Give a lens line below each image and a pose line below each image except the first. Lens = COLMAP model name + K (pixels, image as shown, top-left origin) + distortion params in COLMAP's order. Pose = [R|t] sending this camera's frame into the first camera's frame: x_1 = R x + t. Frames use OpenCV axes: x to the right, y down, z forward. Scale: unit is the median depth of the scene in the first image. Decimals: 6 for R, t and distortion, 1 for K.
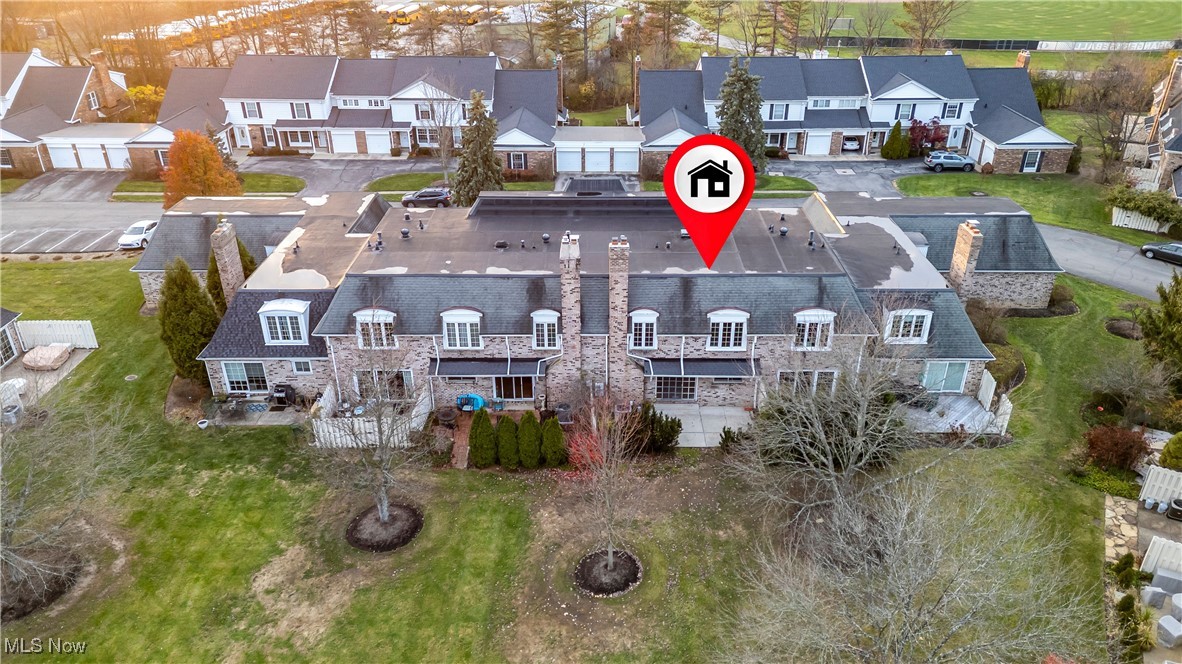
lens RADIAL K [[825.2, 0, 591.0], [0, 825.2, 332.0], [0, 0, 1]] dist [0.084605, -0.100848]
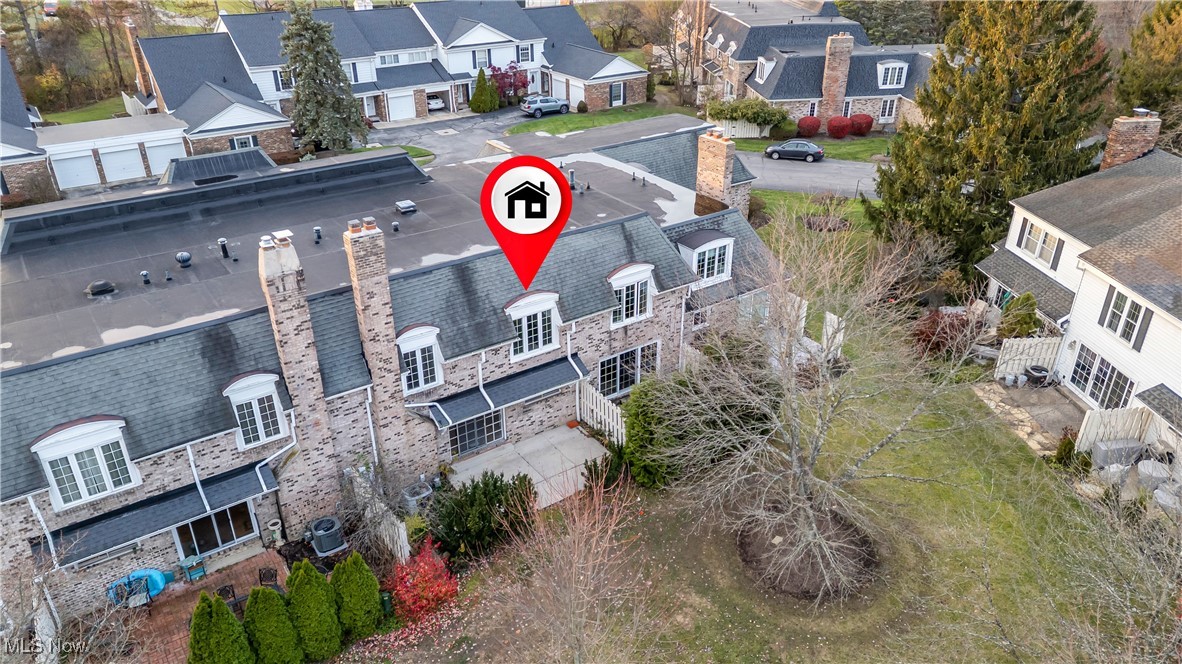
lens RADIAL K [[825.2, 0, 591.0], [0, 825.2, 332.0], [0, 0, 1]] dist [0.084605, -0.100848]
pose [[0.810386, -0.269978, 0.519986, -0.149878], [0.269988, 0.959737, 0.077528, -0.036339], [-0.519981, 0.077562, 0.850649, 0.387571]]
